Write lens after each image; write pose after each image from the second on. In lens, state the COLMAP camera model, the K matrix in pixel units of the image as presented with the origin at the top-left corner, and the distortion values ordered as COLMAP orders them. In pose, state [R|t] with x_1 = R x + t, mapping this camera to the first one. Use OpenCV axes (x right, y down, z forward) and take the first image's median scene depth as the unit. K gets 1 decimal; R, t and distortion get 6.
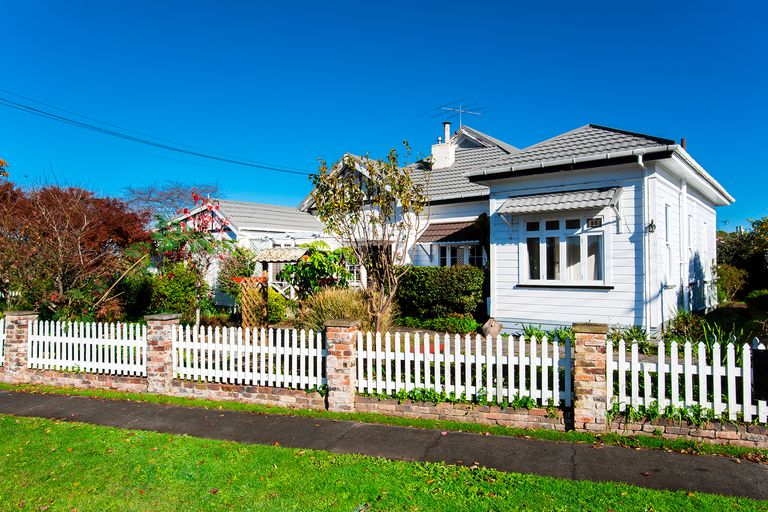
lens RADIAL K [[523.0, 0, 384.0], [0, 523.0, 256.0], [0, 0, 1]] dist [-0.002684, -0.001547]
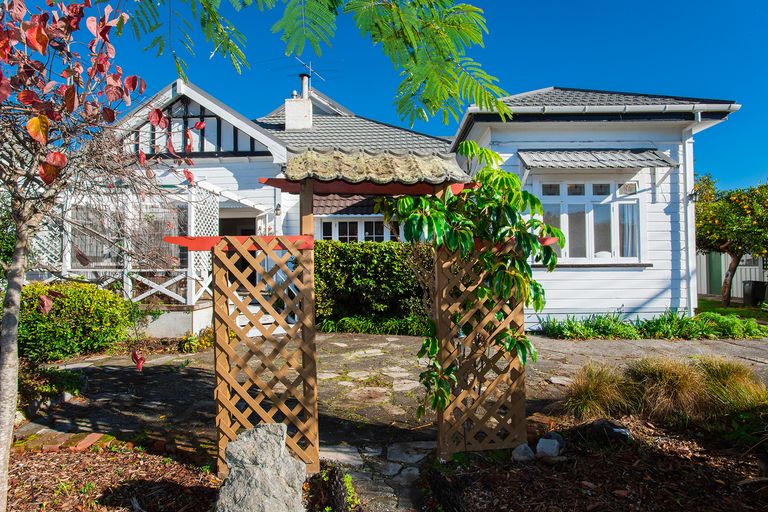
lens RADIAL K [[396.6, 0, 384.0], [0, 396.6, 256.0], [0, 0, 1]] dist [-0.018543, 0.000318]
pose [[0.779830, -0.008321, 0.625936, -0.300497], [-0.002610, 0.999860, 0.016544, 0.034417], [-0.625986, -0.014535, 0.779699, 0.742735]]
